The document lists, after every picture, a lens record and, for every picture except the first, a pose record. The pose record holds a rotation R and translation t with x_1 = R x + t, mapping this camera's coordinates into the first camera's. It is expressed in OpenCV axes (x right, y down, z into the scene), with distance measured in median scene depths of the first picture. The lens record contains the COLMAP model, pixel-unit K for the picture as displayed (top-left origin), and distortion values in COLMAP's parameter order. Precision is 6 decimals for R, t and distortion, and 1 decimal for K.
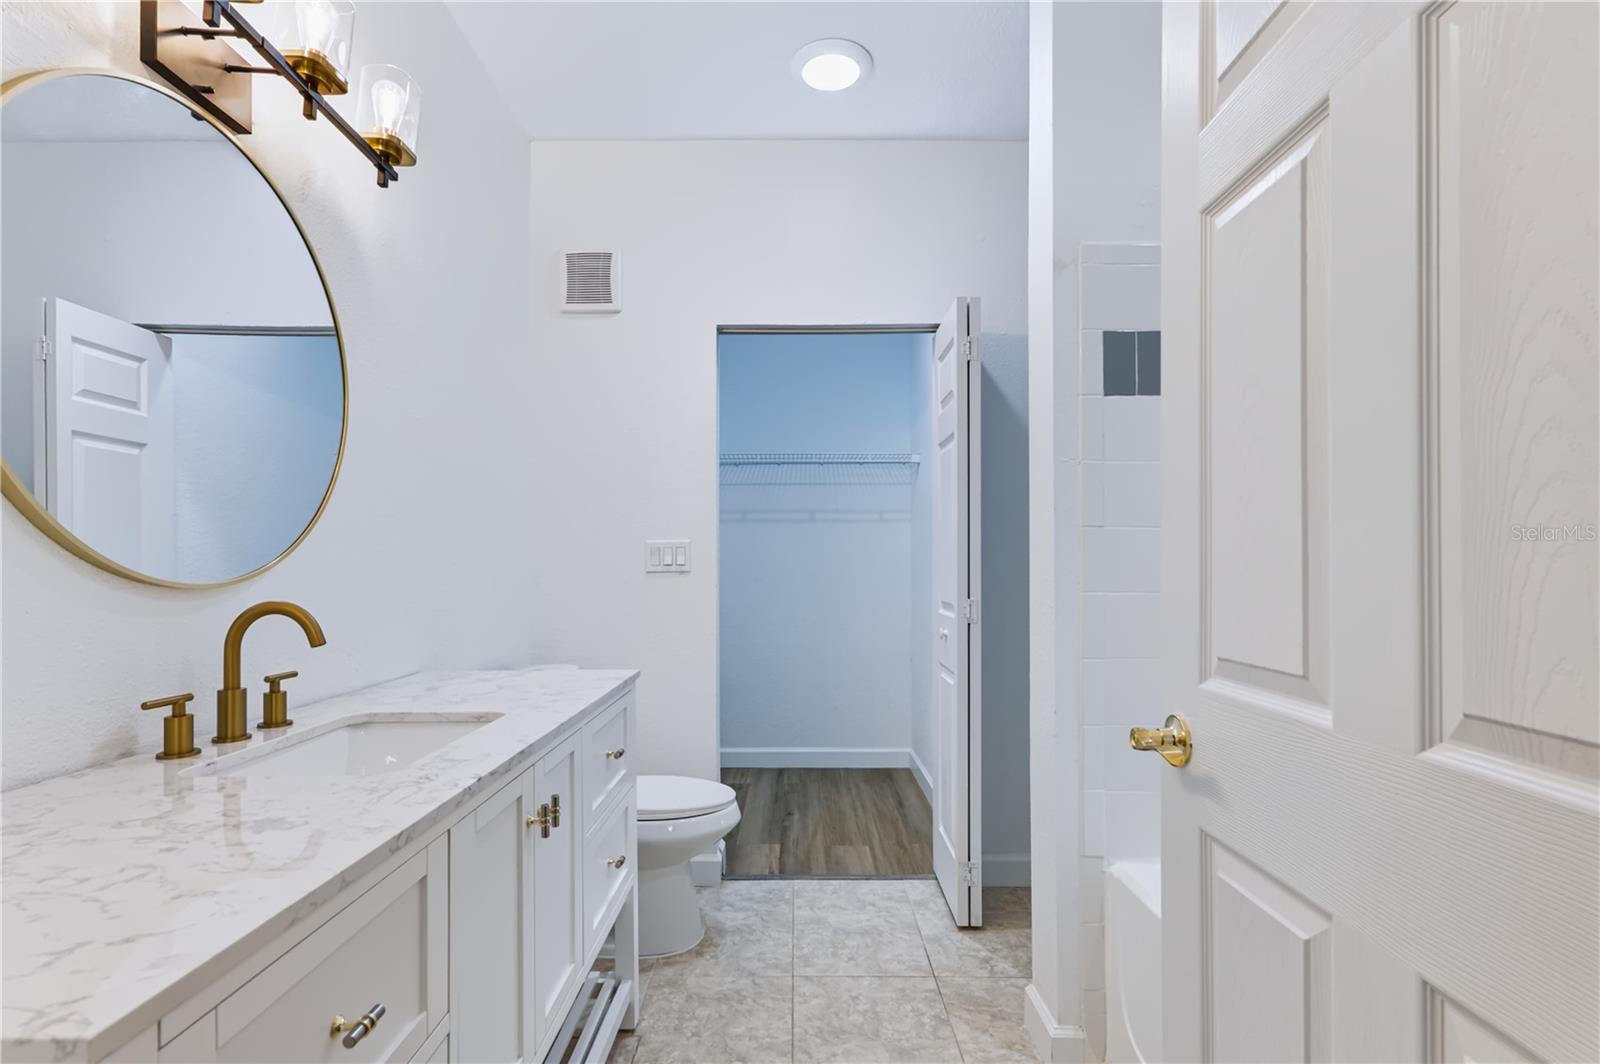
lens RADIAL K [[739.0, 0, 793.9], [0, 739.0, 551.6], [0, 0, 1]] dist [-0.000758, -0.000290]
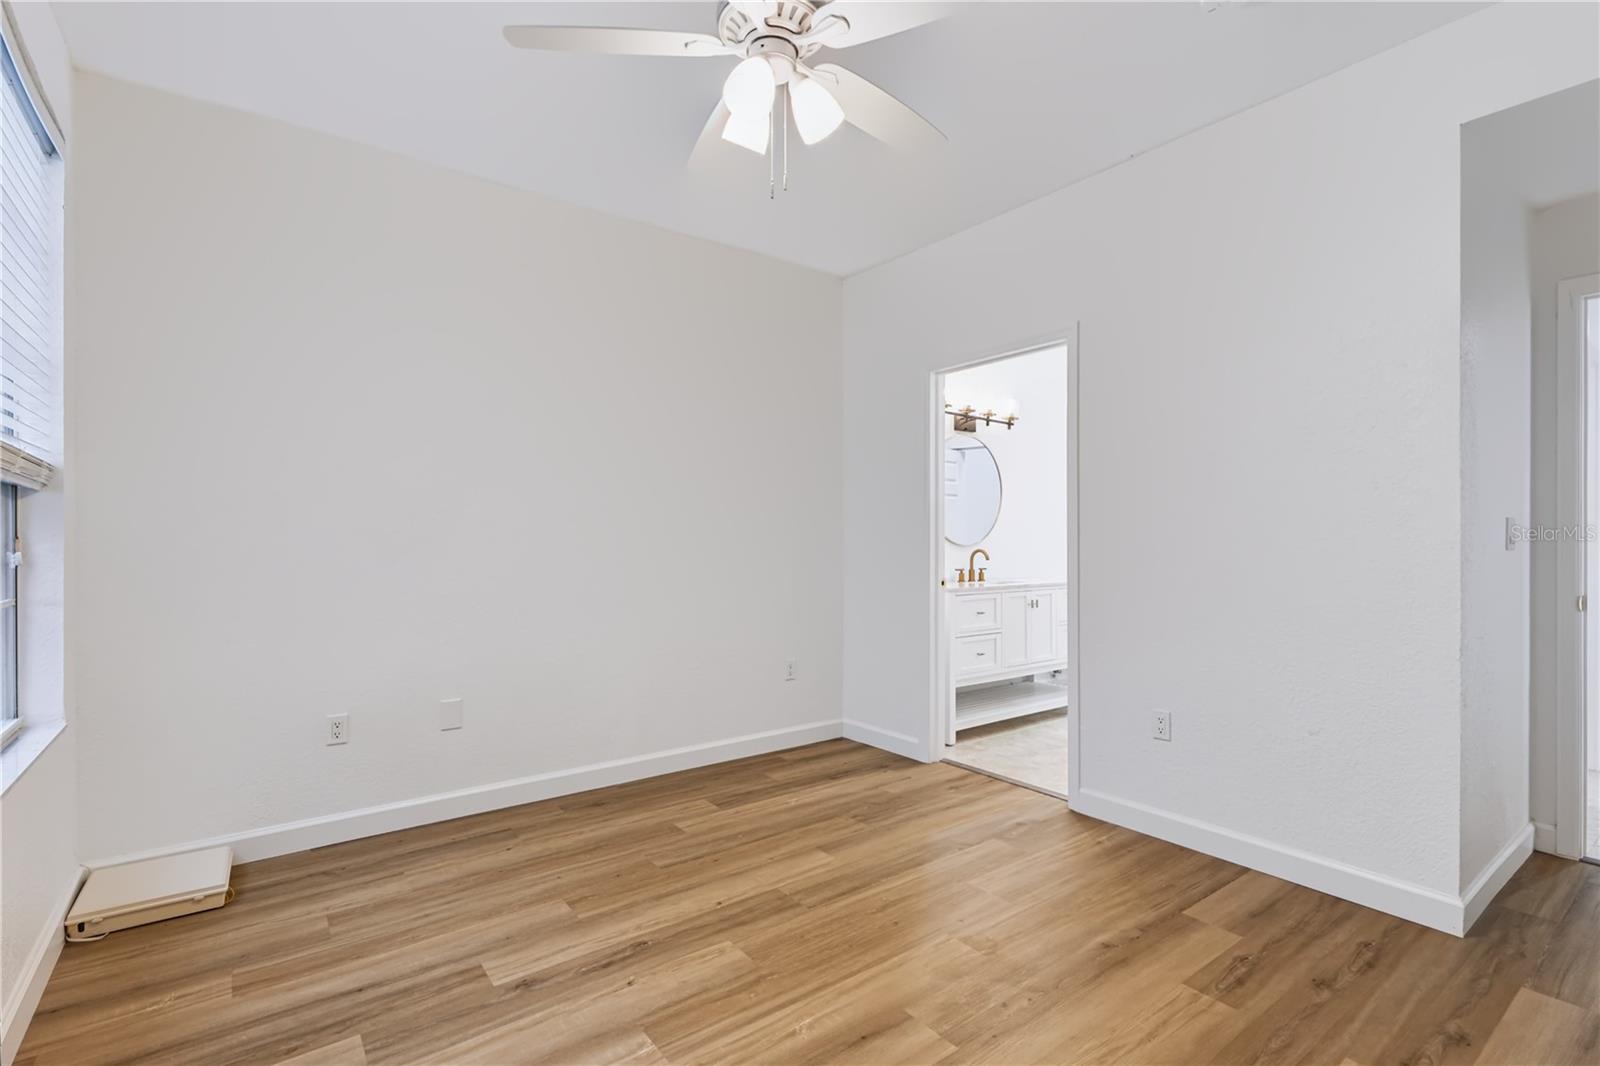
lens RADIAL K [[747.9, 0, 810.1], [0, 747.9, 532.1], [0, 0, 1]] dist [0.003818, -0.000623]
pose [[0.607045, -0.003698, -0.794659, 0.967398], [0.004394, 0.999990, -0.001297, -0.014468], [0.794656, -0.002705, 0.607054, -1.086297]]
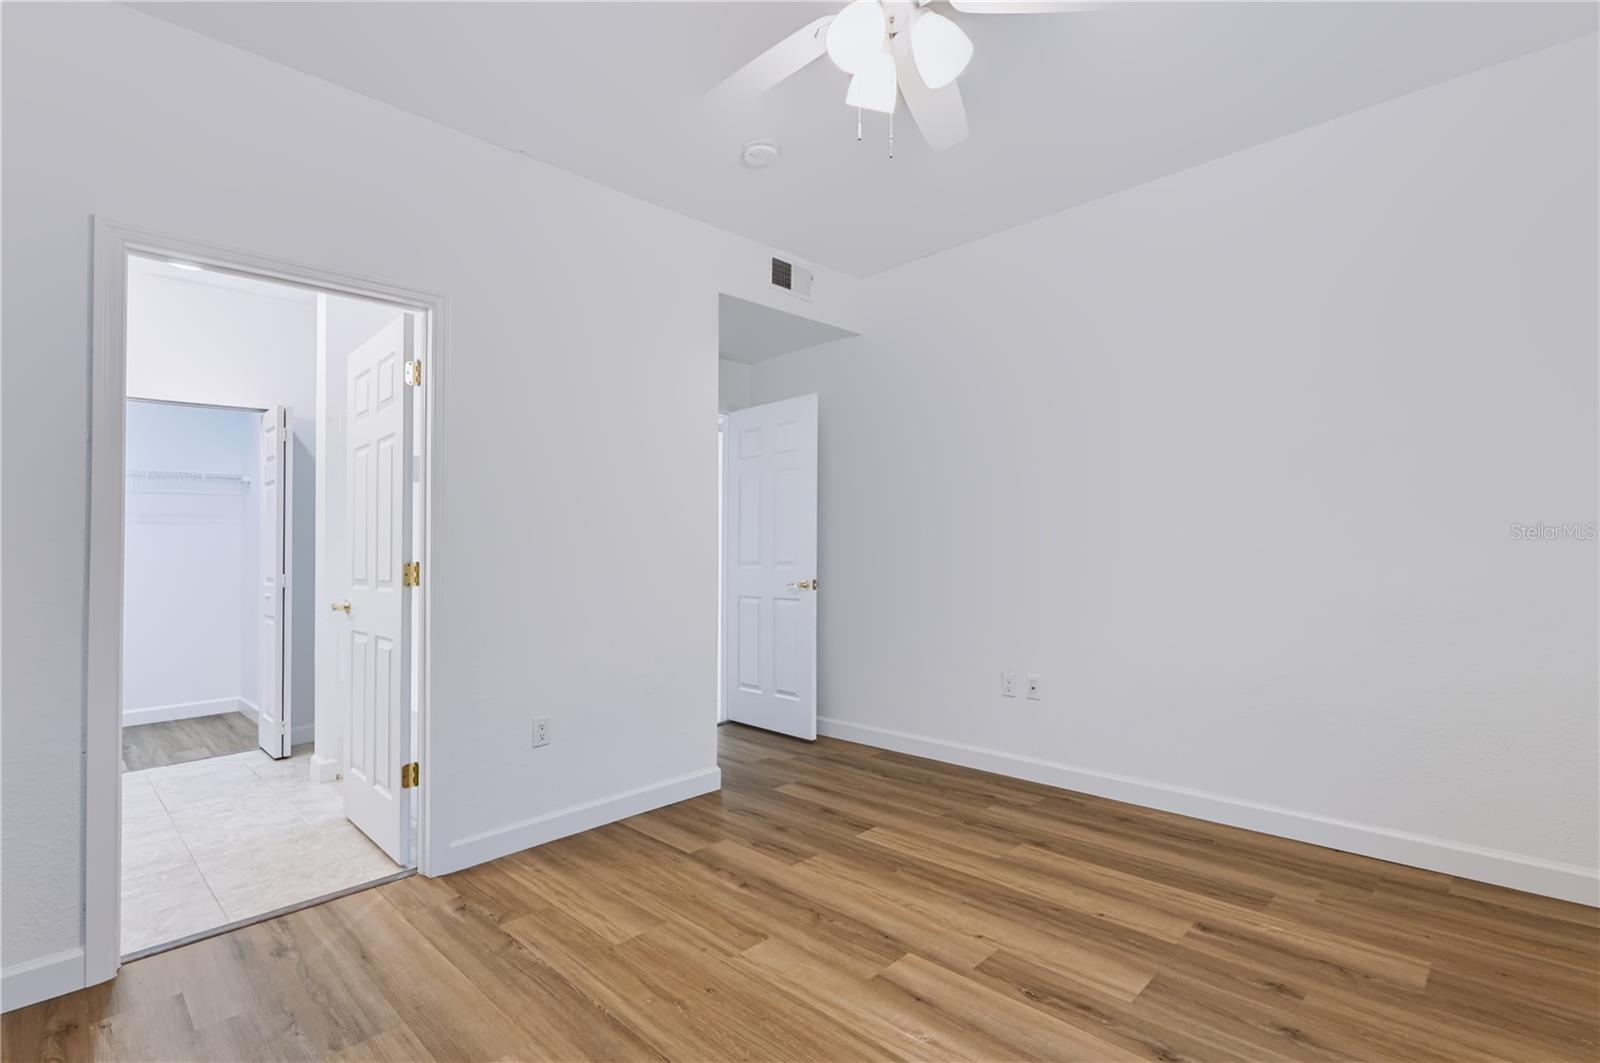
lens RADIAL K [[765.2, 0, 824.0], [0, 765.2, 524.4], [0, 0, 1]] dist [0.001890, 0.000009]
pose [[0.686811, 0.009879, 0.726769, -0.192182], [0.005941, 0.999798, -0.019205, -0.012565], [-0.726812, 0.017508, 0.686614, -1.103244]]
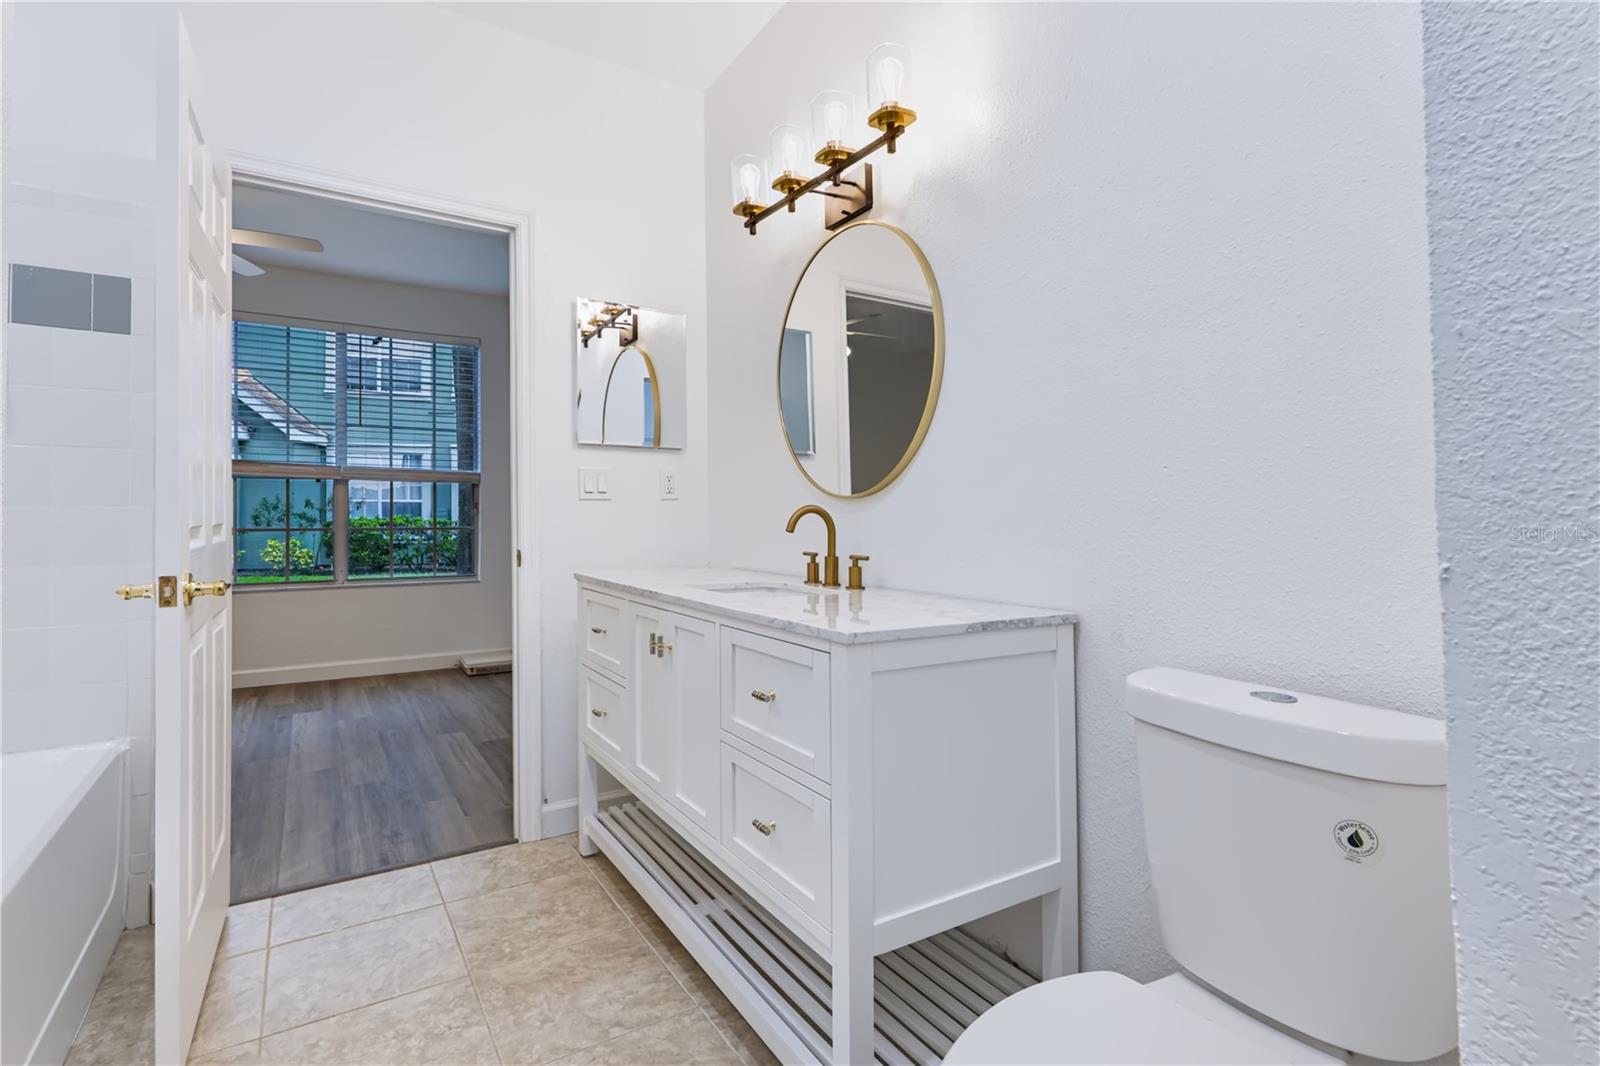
lens RADIAL K [[750.0, 0, 800.0], [0, 750.0, 533.0], [0, 0, 1]] dist [-0.002899, -0.000693]
pose [[-0.834760, 0.005126, -0.550591, 0.120260], [0.001443, 0.999974, 0.007123, 0.053354], [0.550613, 0.005152, -0.834745, 1.087617]]
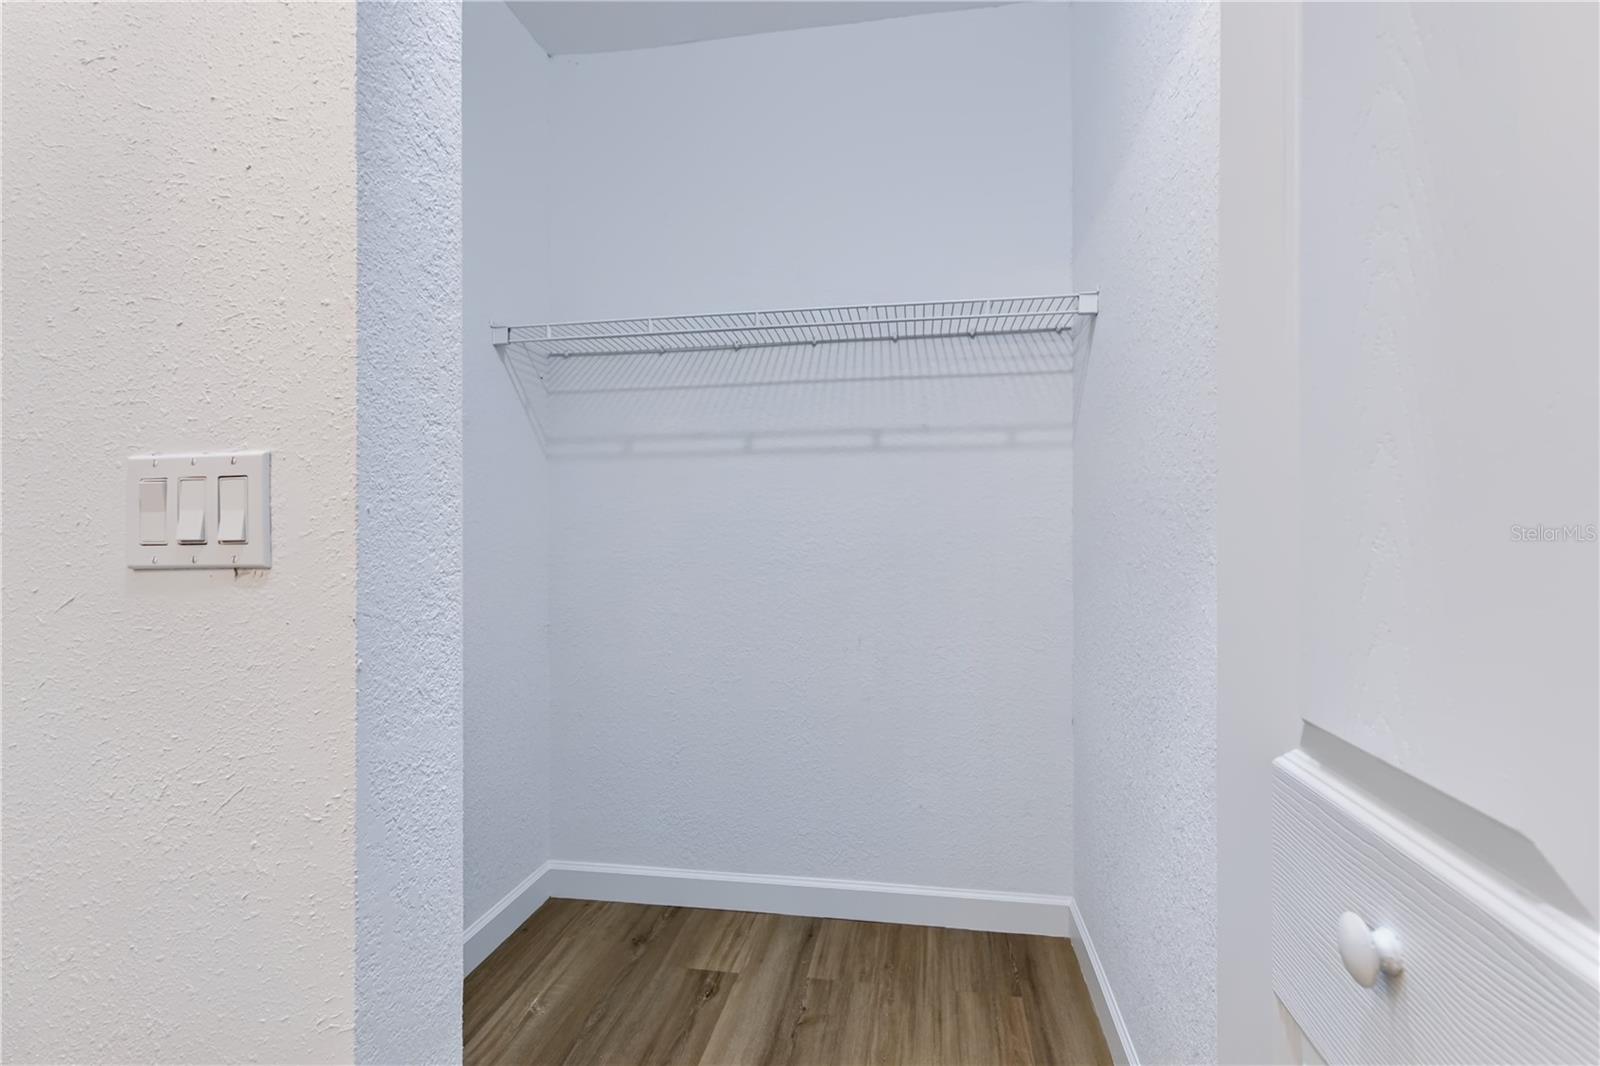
lens RADIAL K [[750.0, 0, 800.0], [0, 750.0, 533.0], [0, 0, 1]] dist [-0.002899, -0.000693]
pose [[0.986944, -0.000583, -0.161064, 0.095008], [0.004049, 0.999767, 0.021193, 0.009840], [0.161014, -0.021569, 0.986716, 0.773558]]
